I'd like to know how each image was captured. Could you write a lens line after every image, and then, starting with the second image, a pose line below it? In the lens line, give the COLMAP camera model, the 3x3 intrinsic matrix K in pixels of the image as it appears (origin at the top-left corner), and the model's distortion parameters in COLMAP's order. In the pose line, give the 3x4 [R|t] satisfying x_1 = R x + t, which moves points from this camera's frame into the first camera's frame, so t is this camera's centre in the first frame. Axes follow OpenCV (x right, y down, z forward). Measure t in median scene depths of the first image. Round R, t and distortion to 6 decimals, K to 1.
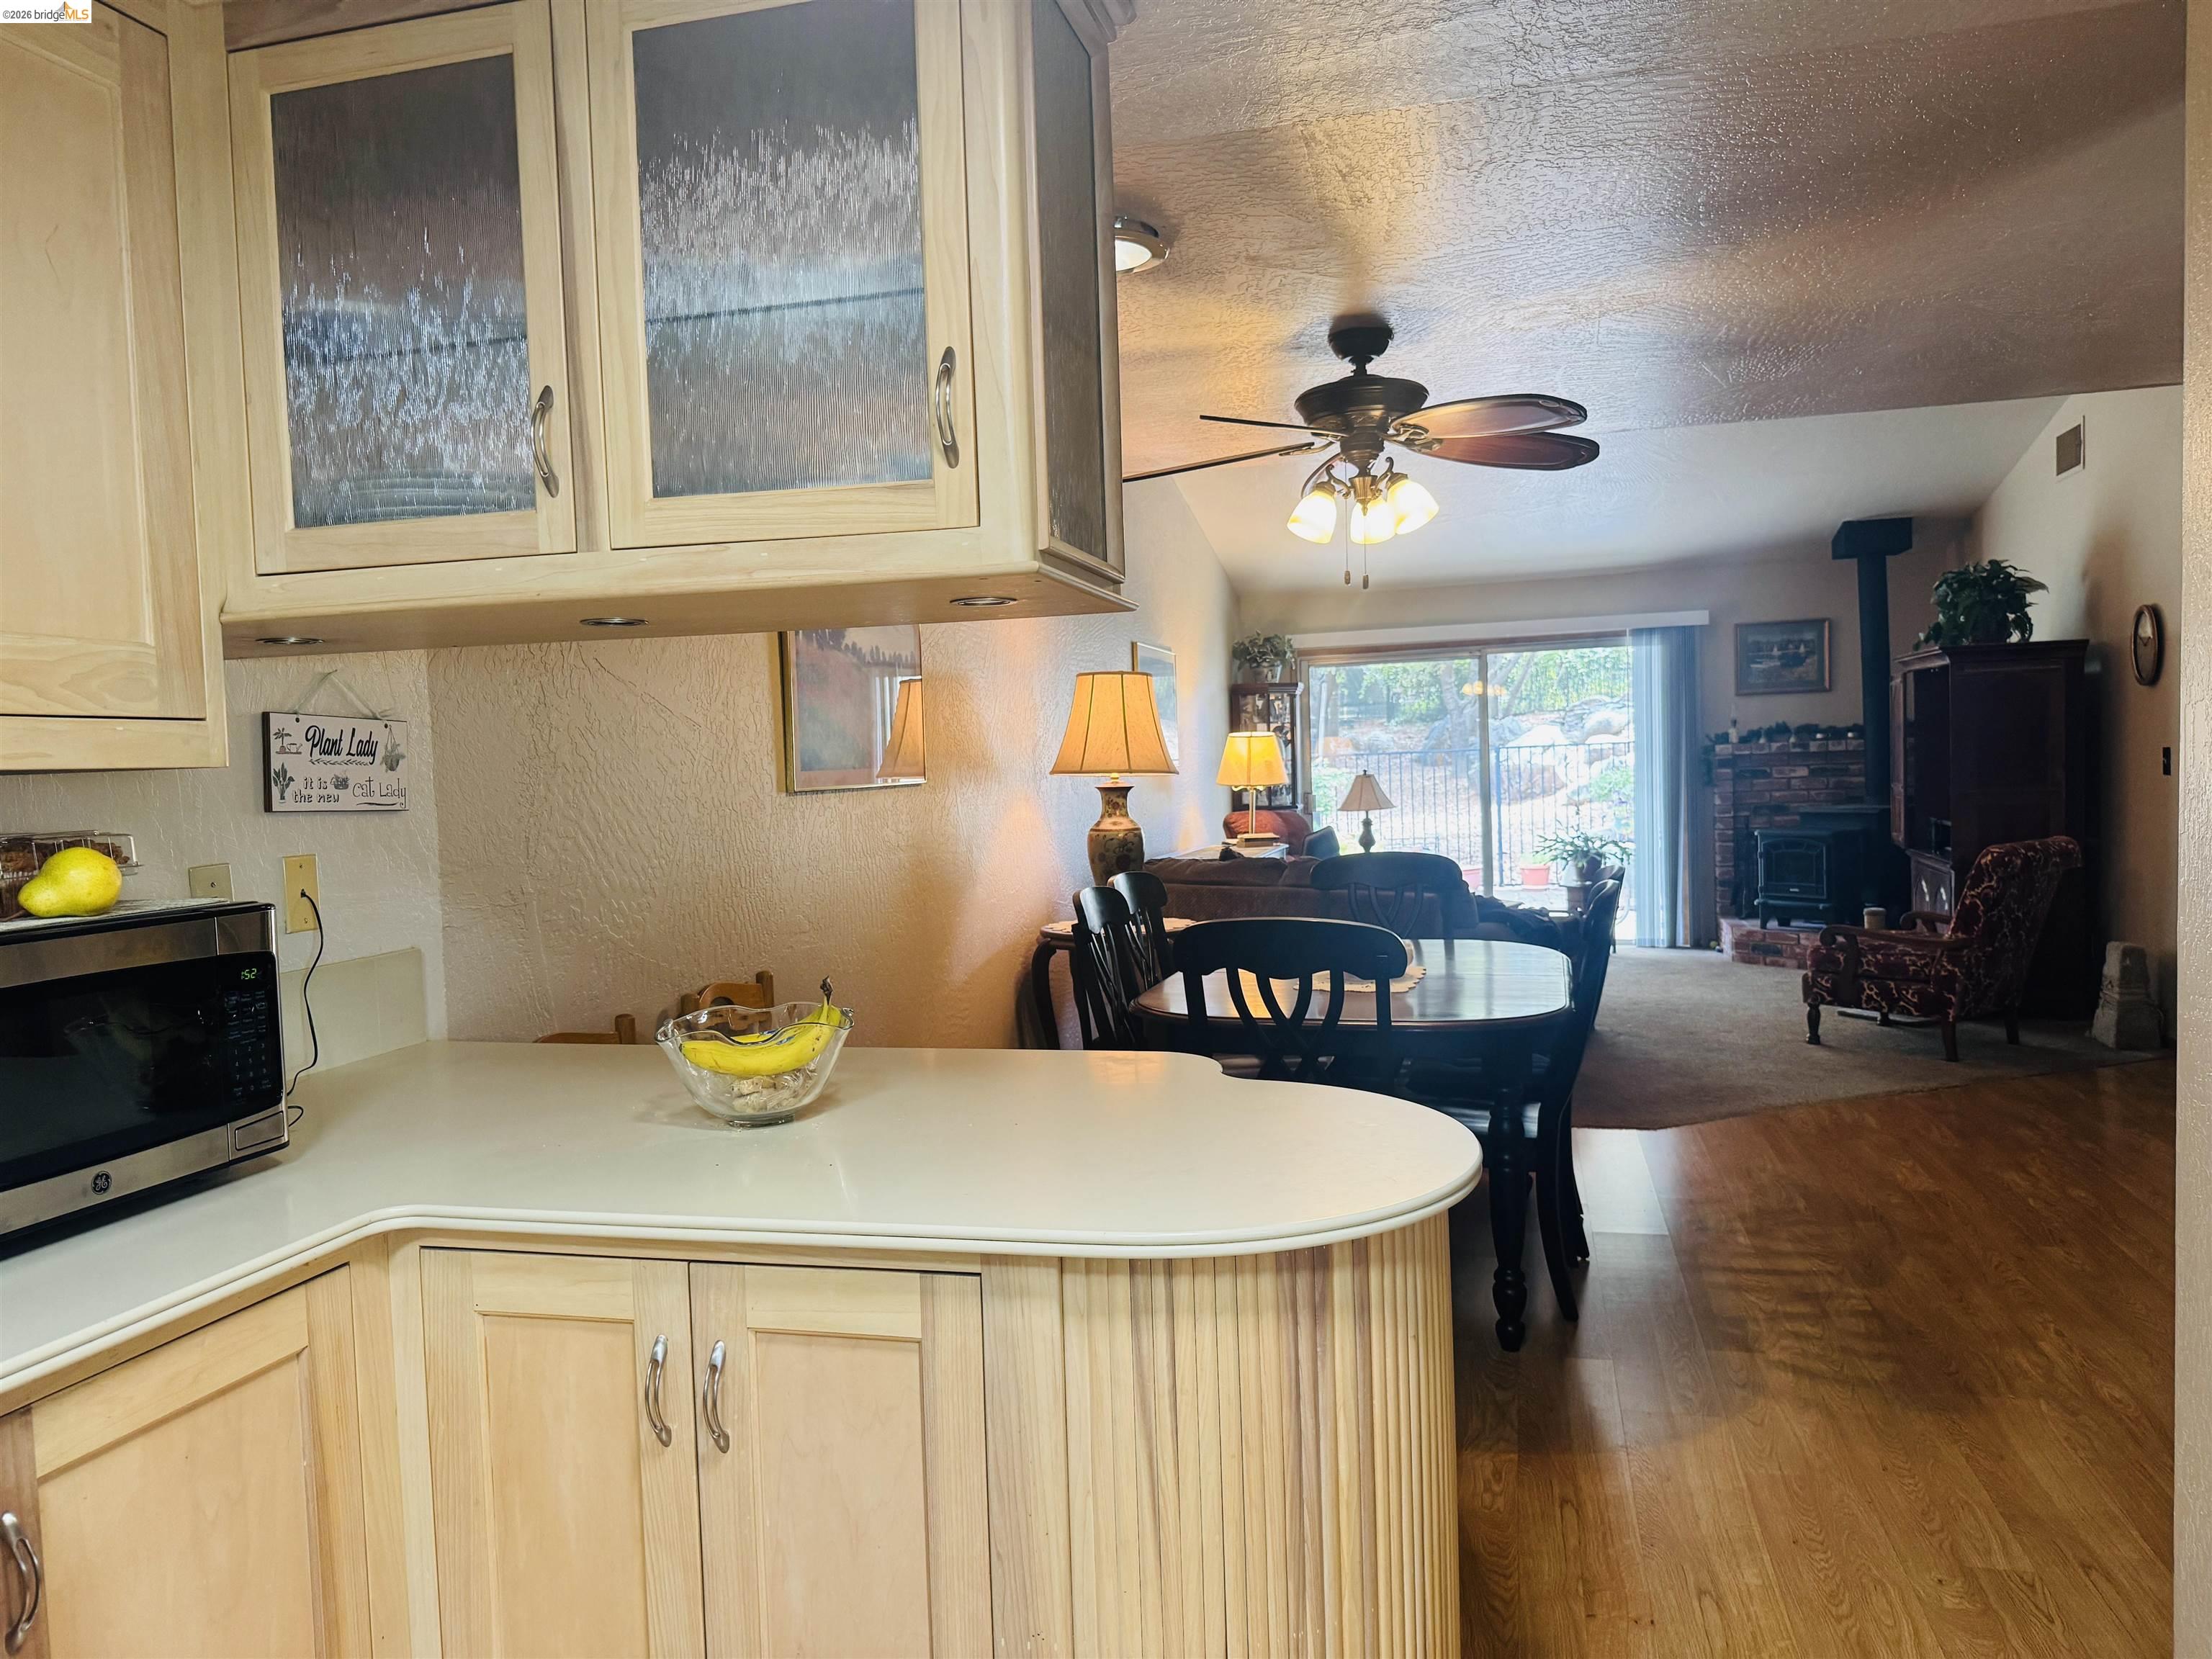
lens RADIAL K [[1530.0, 0, 1135.3], [0, 1530.0, 839.5], [0, 0, 1]] dist [0.126434, -0.241038]
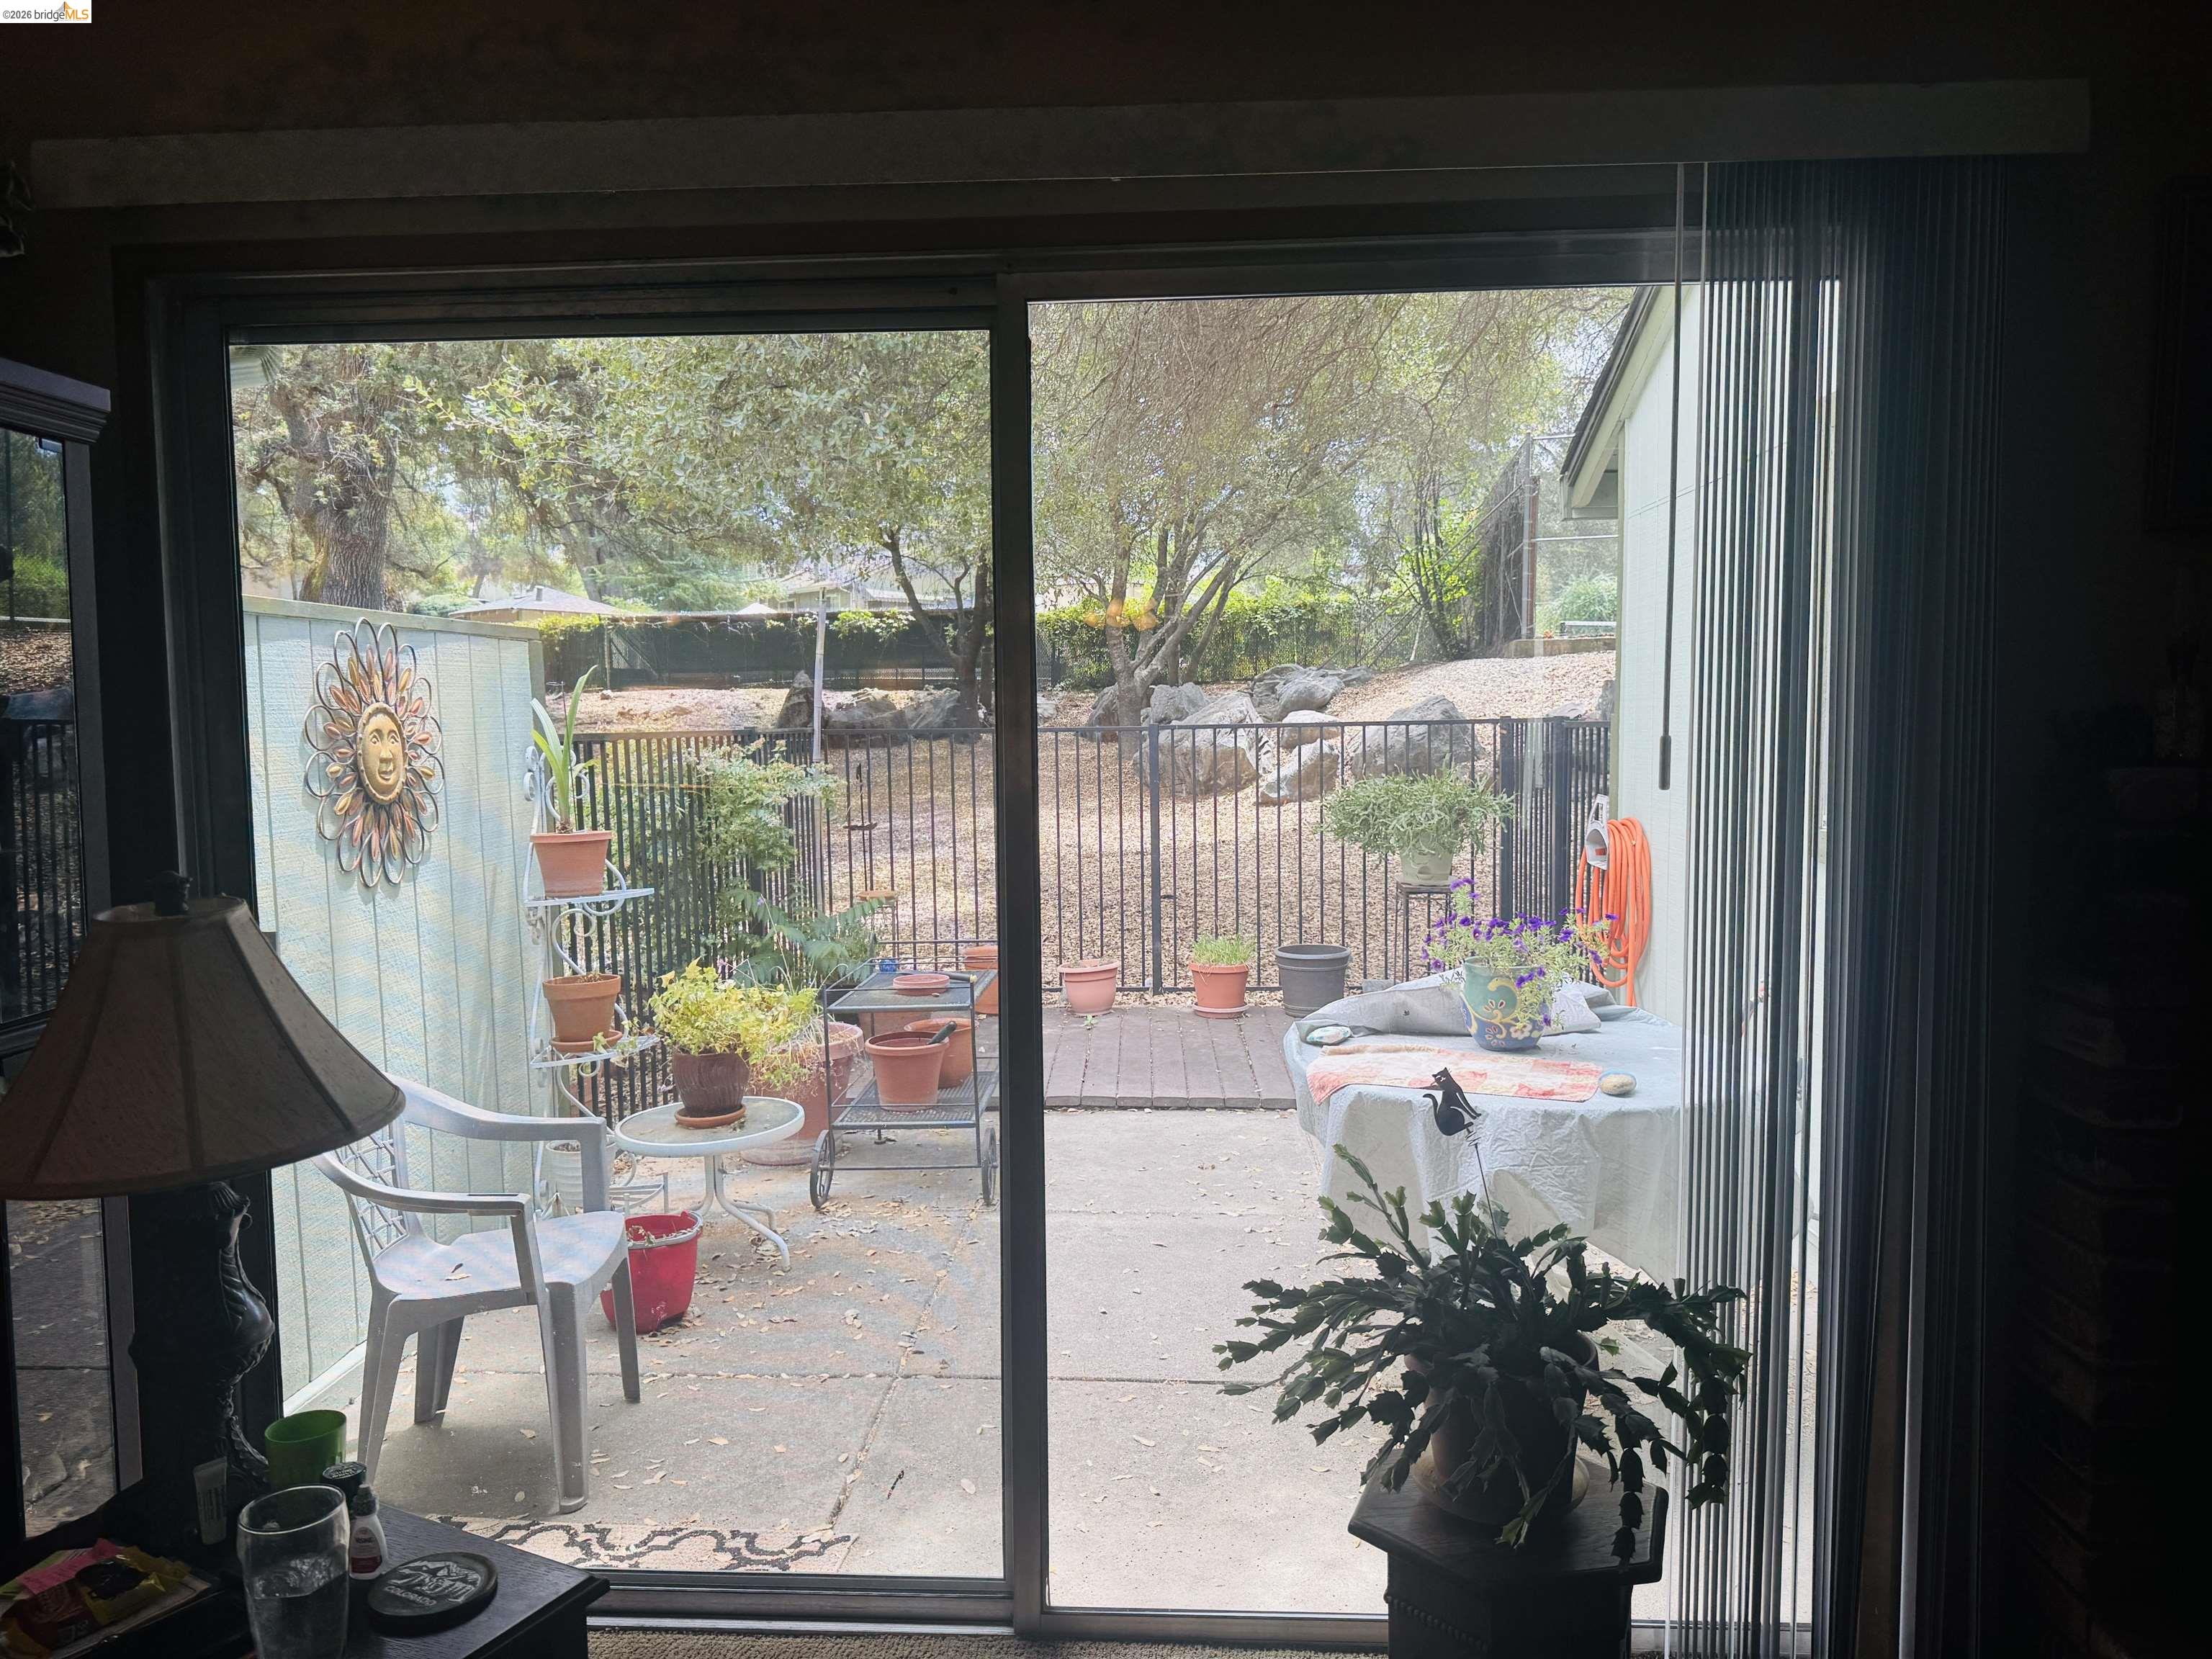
lens RADIAL K [[1561.7, 0, 1110.9], [0, 1561.7, 841.0], [0, 0, 1]] dist [0.132620, -0.181407]
pose [[0.983053, 0.011619, 0.182953, 0.223343], [-0.015530, 0.999680, 0.019960, -0.055211], [-0.182662, -0.022463, 0.982919, 0.840895]]
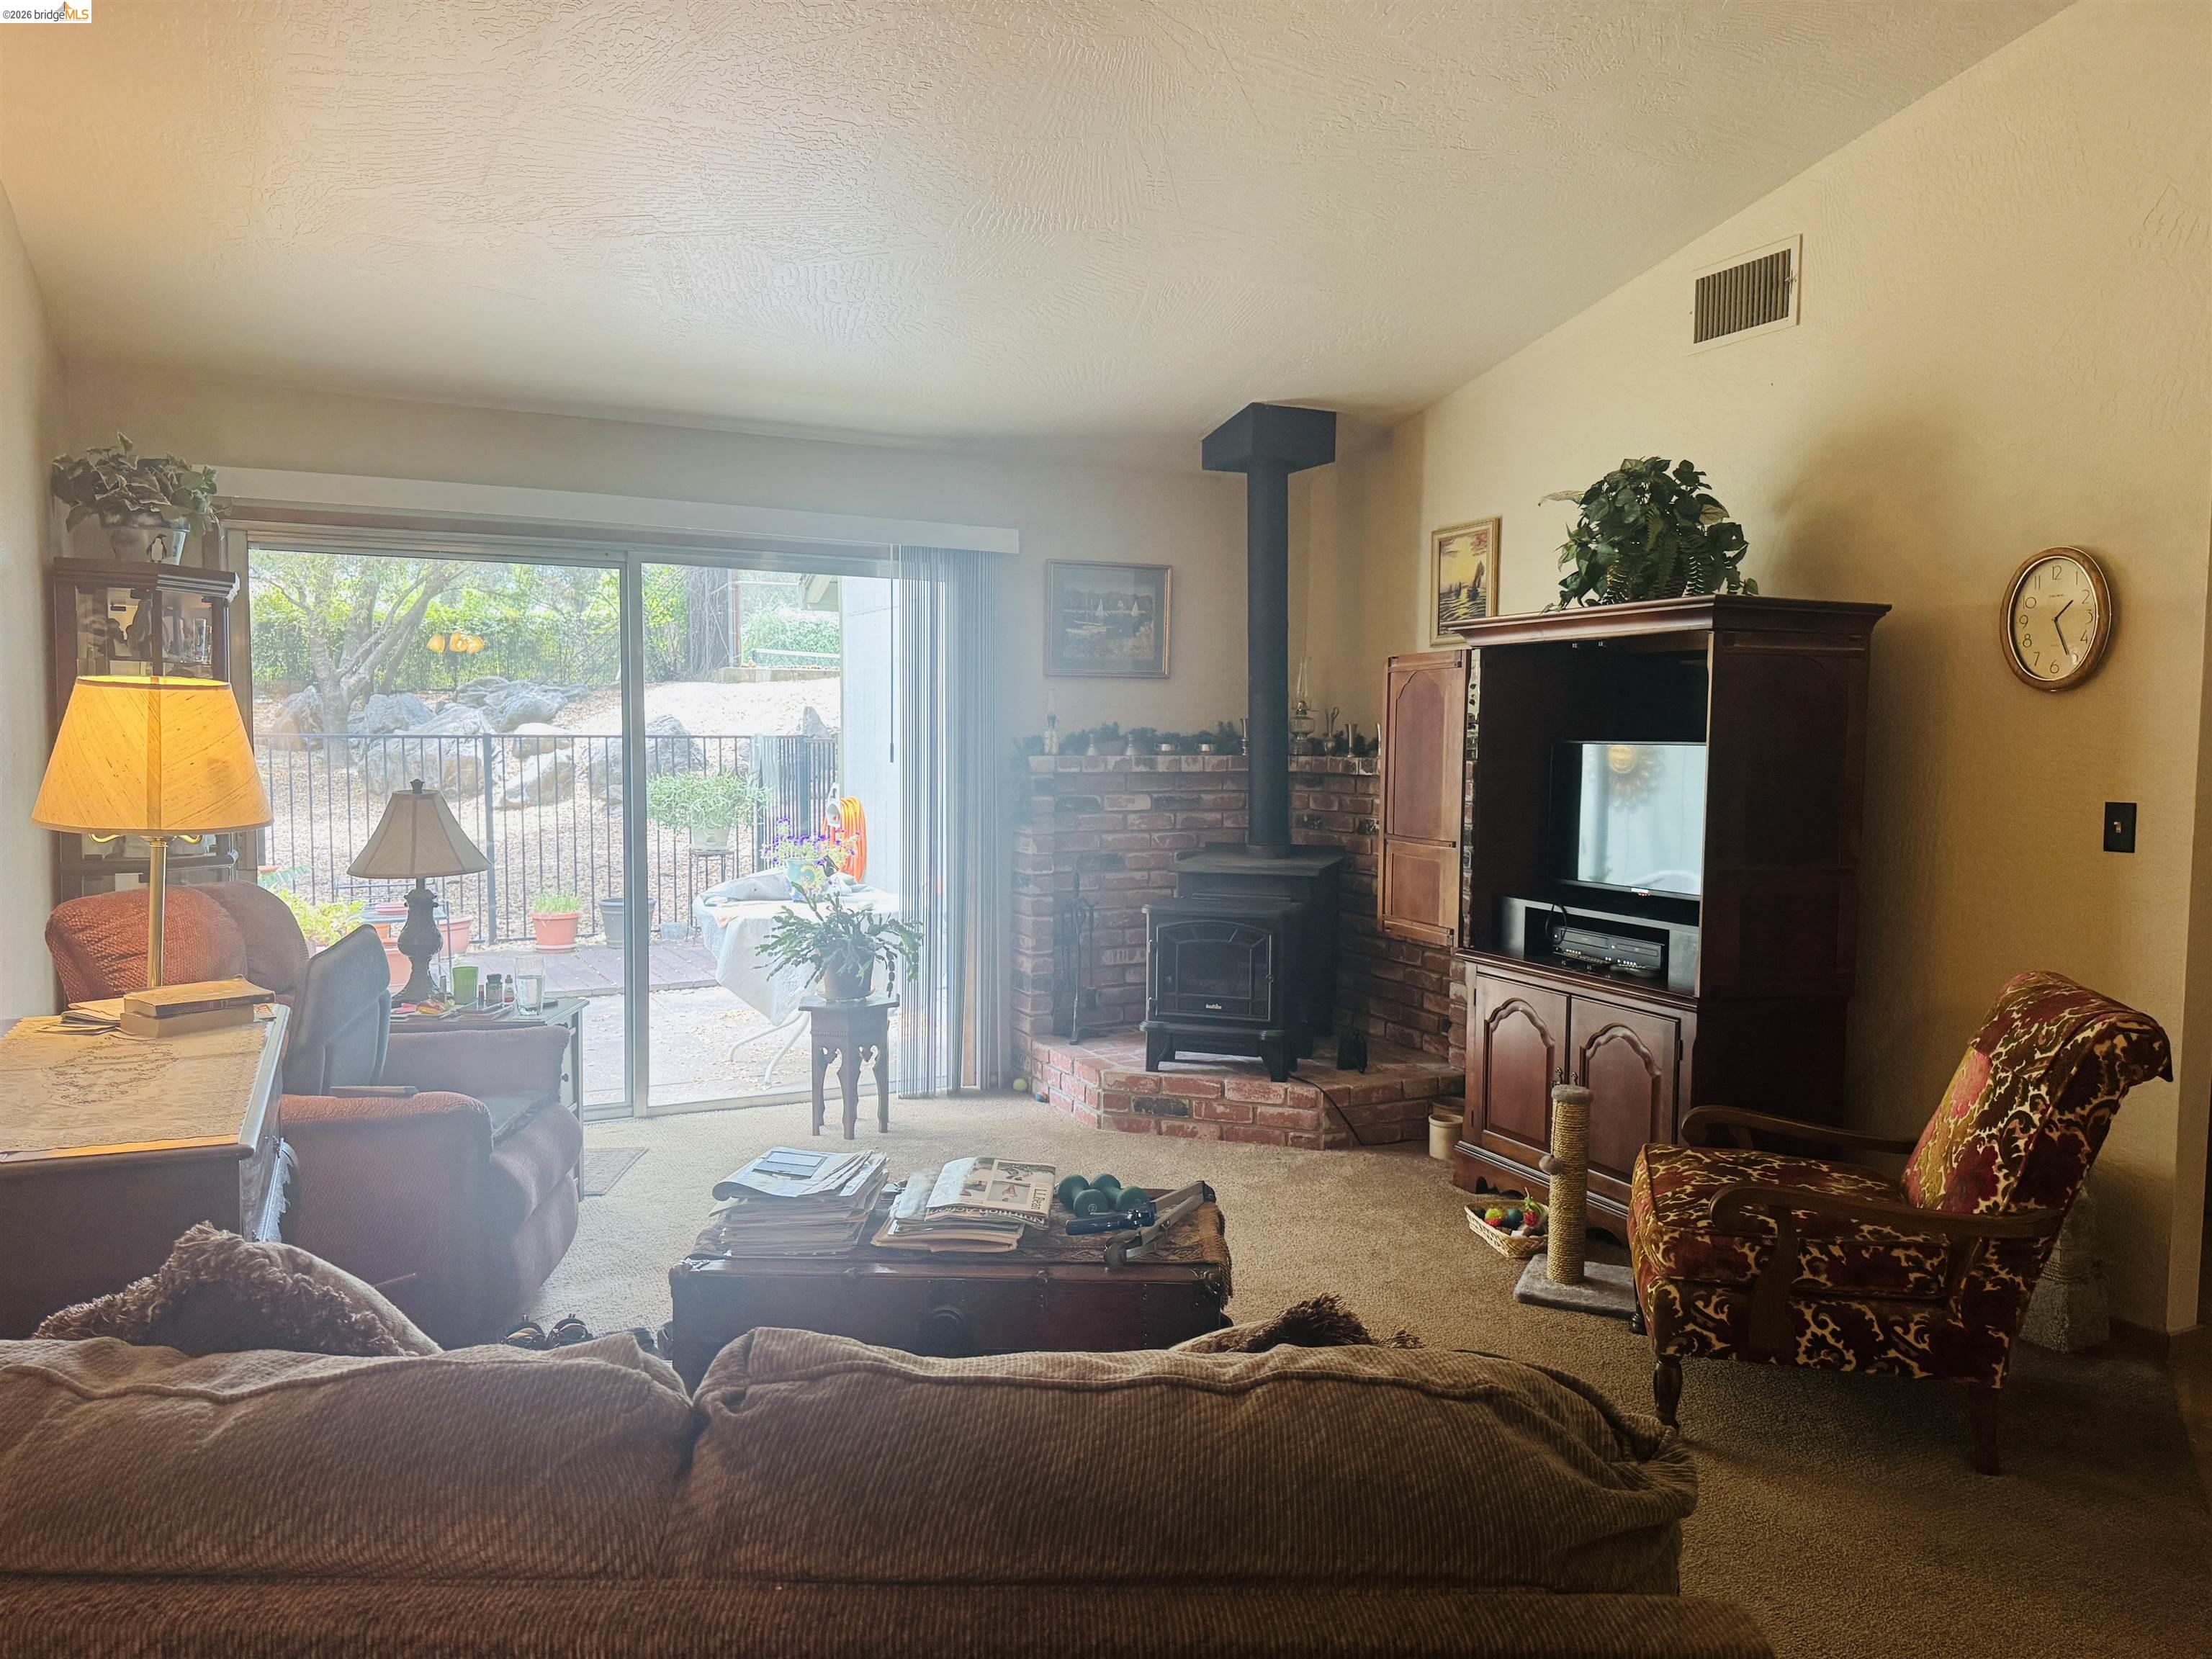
lens RADIAL K [[1561.7, 0, 1110.9], [0, 1561.7, 841.0], [0, 0, 1]] dist [0.132620, -0.181407]
pose [[0.770404, -0.001847, 0.637553, 0.010690], [-0.001548, 0.999987, 0.004768, -0.030833], [-0.637554, -0.004660, 0.770392, 0.511559]]
